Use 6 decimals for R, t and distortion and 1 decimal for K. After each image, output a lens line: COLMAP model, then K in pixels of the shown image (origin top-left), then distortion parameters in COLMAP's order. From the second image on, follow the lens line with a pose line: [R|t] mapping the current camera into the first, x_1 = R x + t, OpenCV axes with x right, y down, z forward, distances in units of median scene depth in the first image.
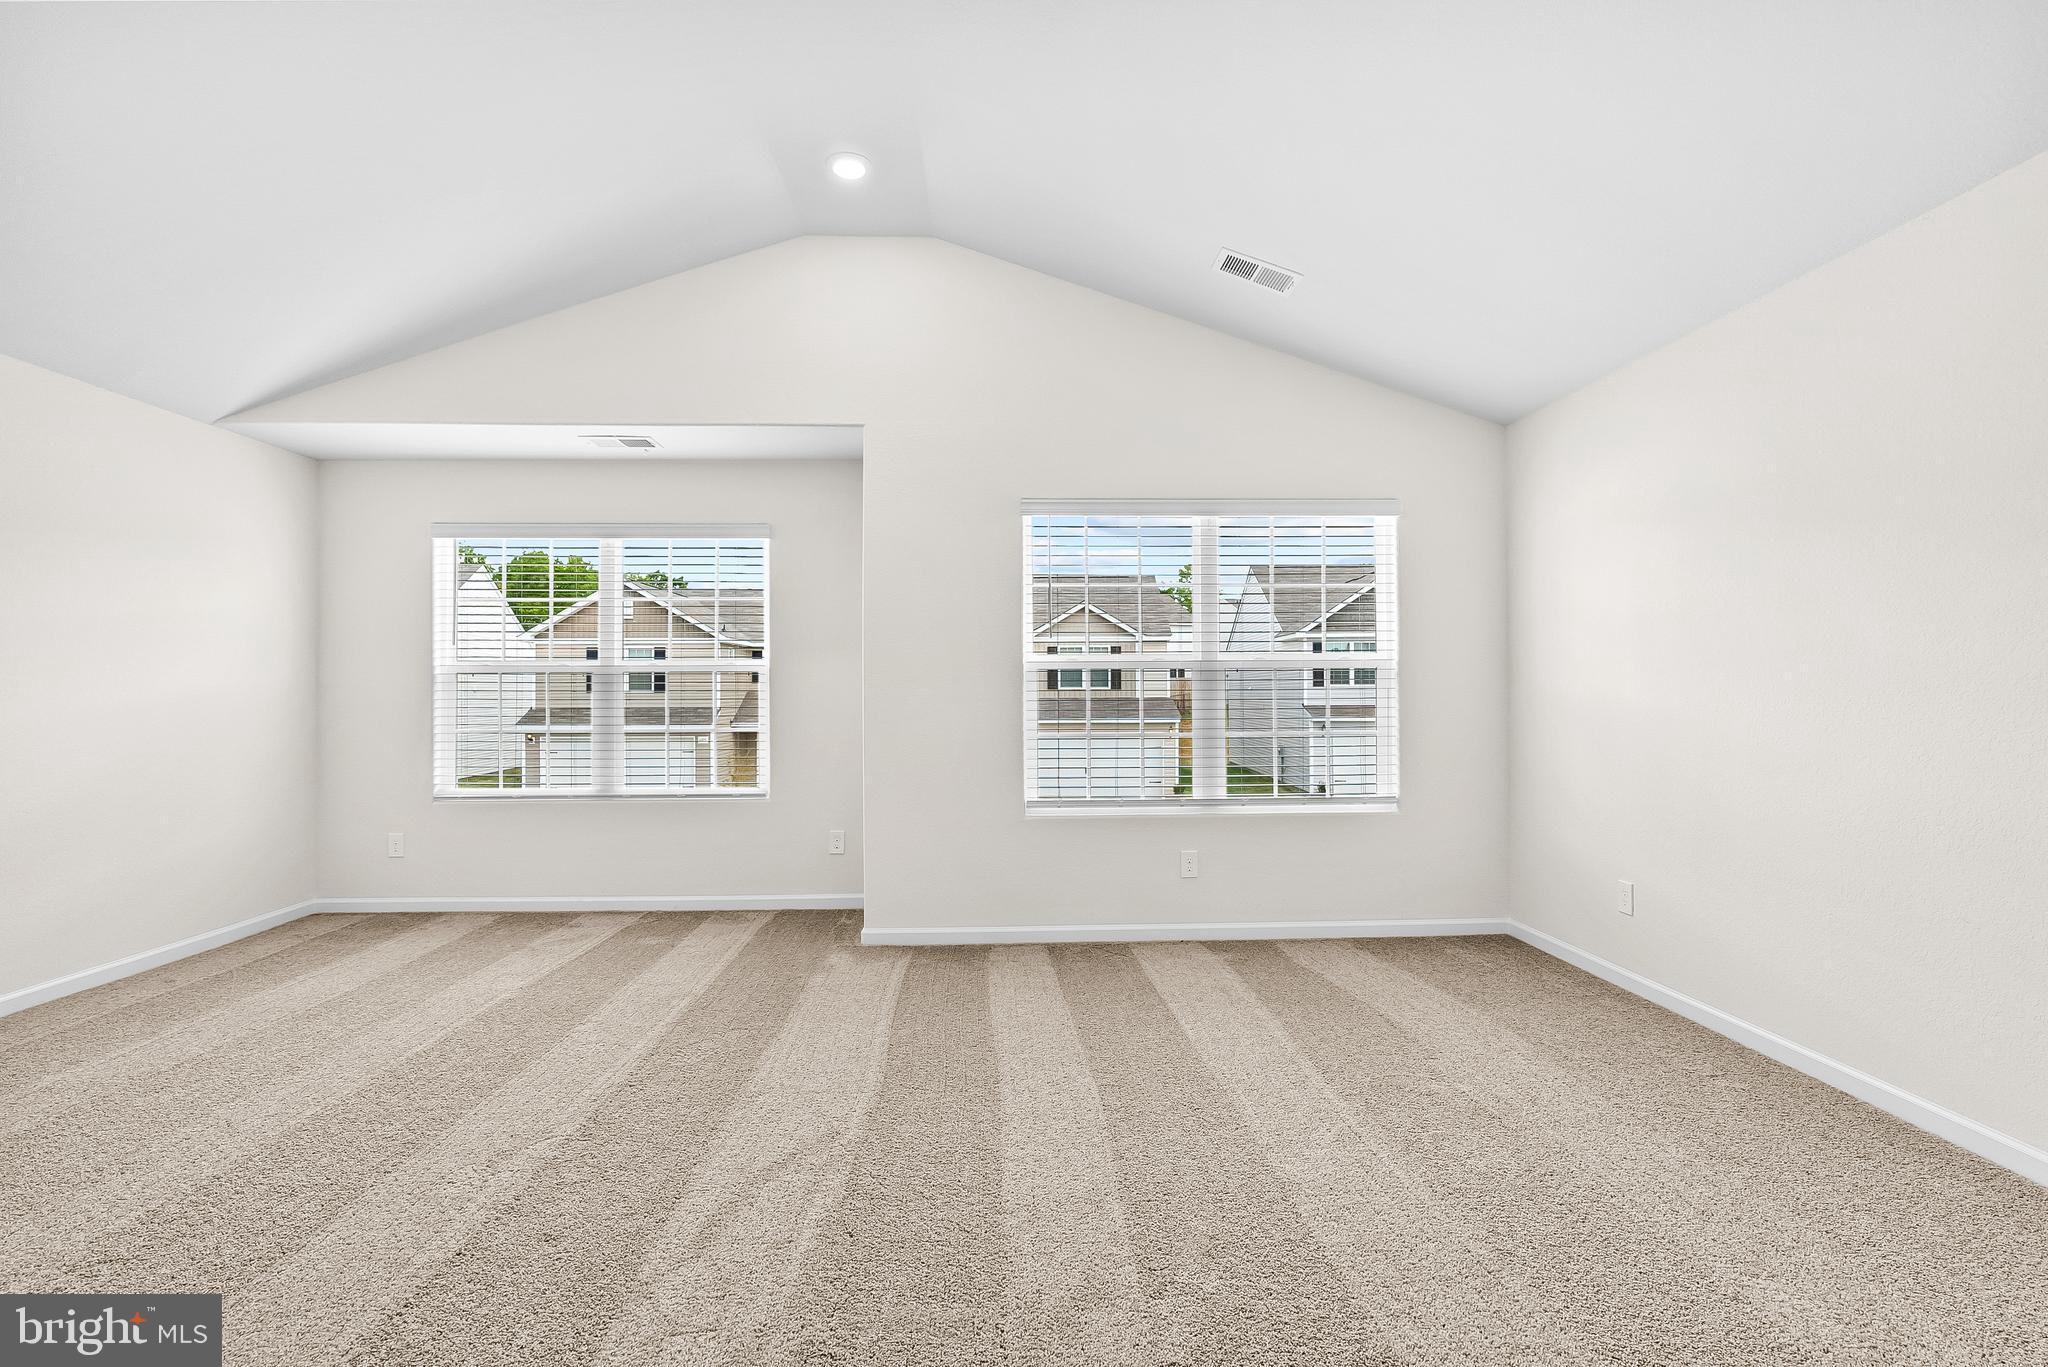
lens RADIAL K [[921.8, 0, 1016.8], [0, 921.8, 678.4], [0, 0, 1]] dist [-0.003486, 0.001450]
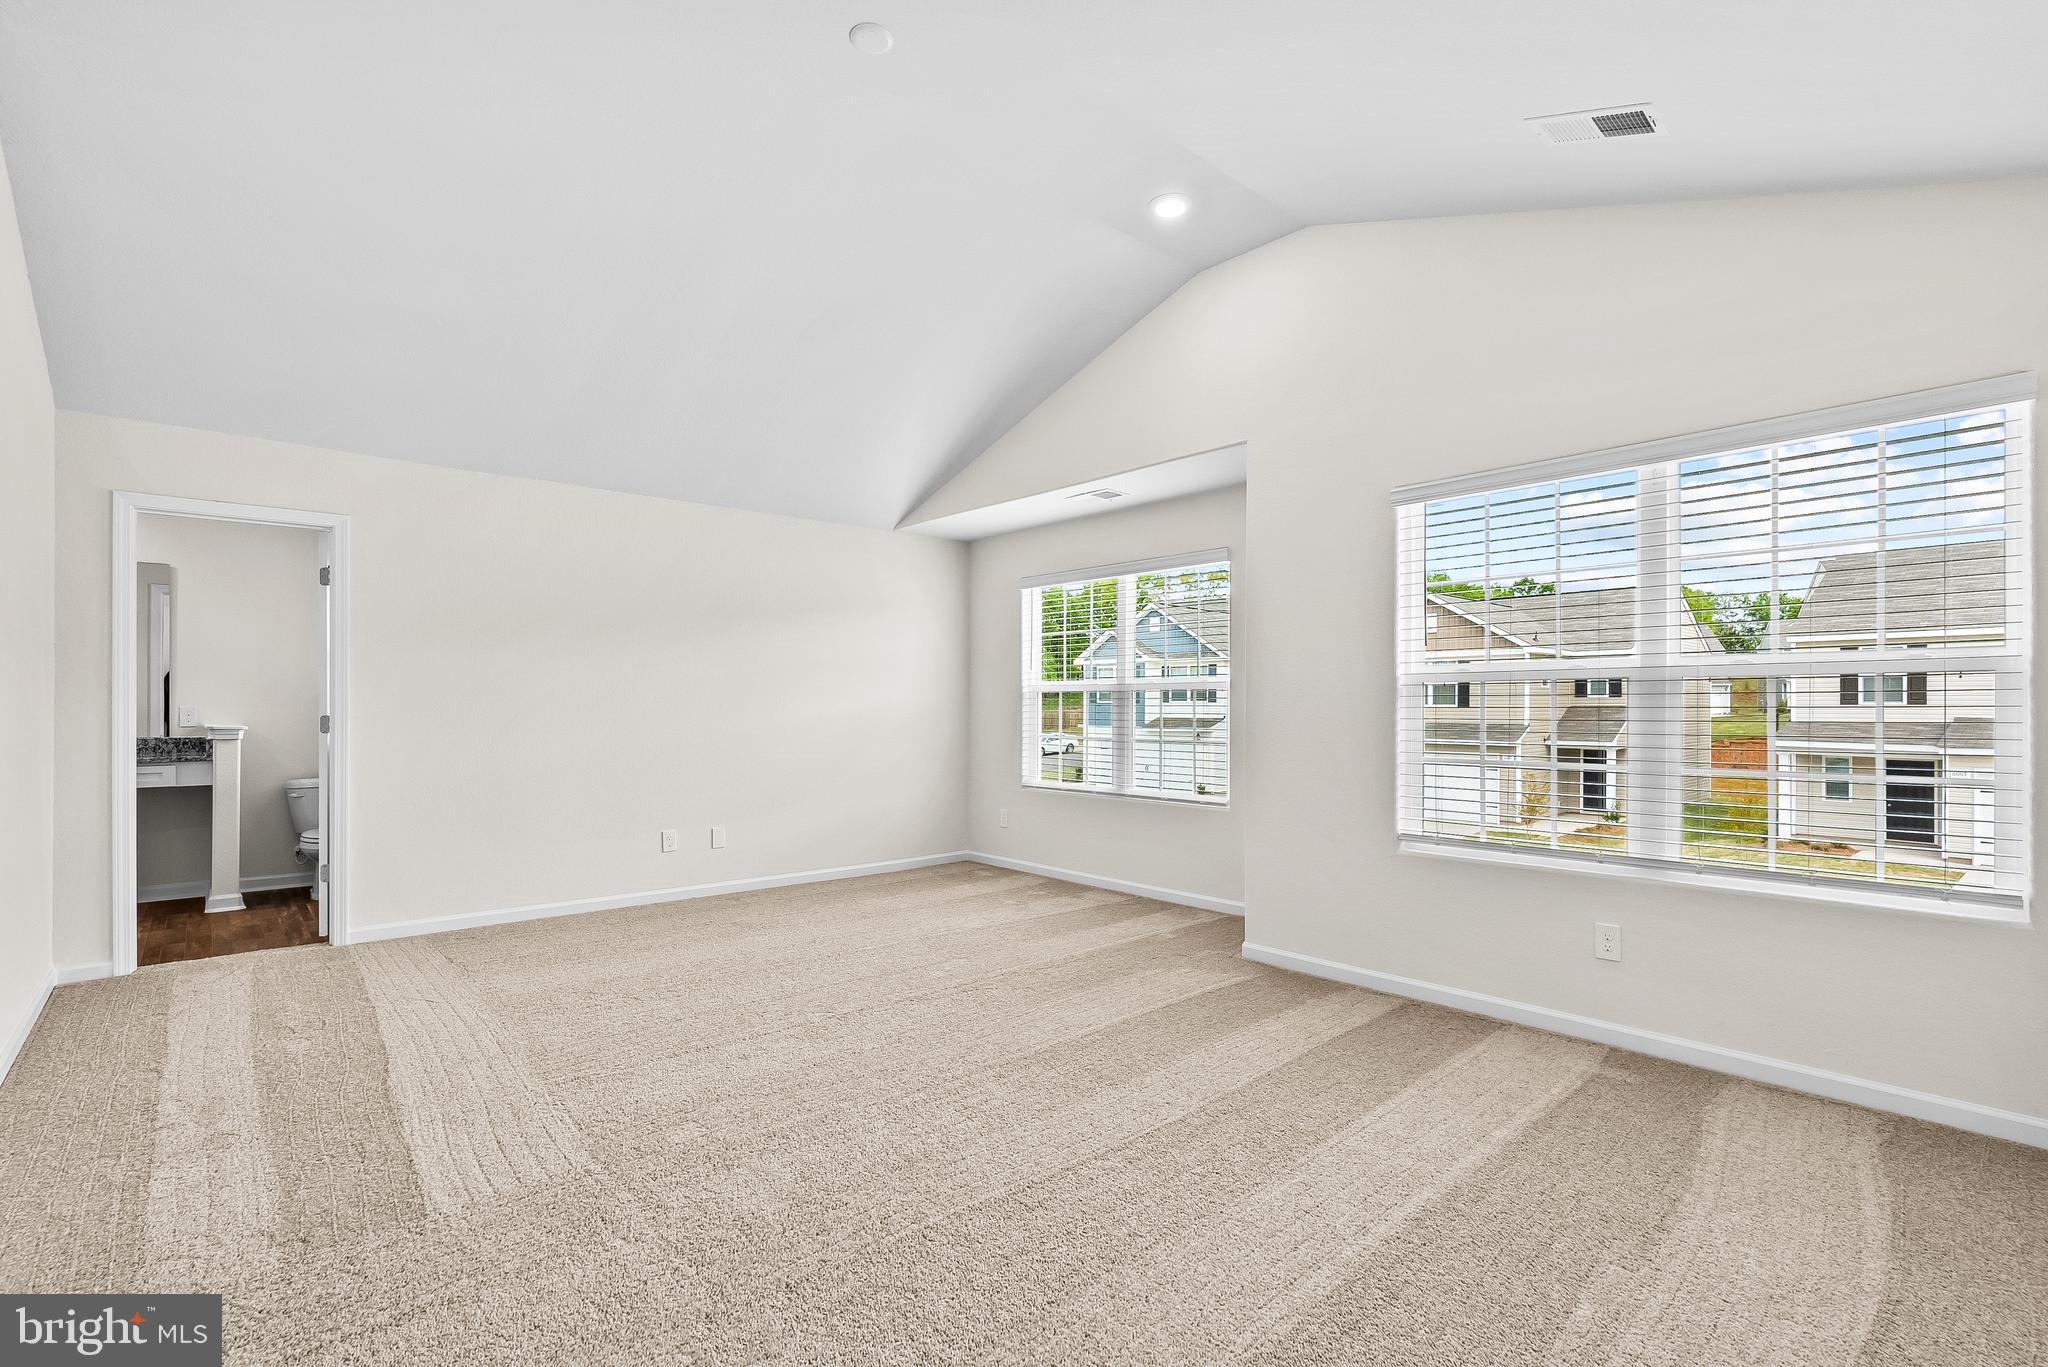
lens RADIAL K [[921.8, 0, 1017.0], [0, 921.8, 700.8], [0, 0, 1]] dist [-0.003486, 0.001450]
pose [[0.643353, -0.001149, -0.765569, 0.440978], [0.009535, 0.999933, 0.006513, -0.001880], [0.765511, -0.011490, 0.643321, 0.159075]]
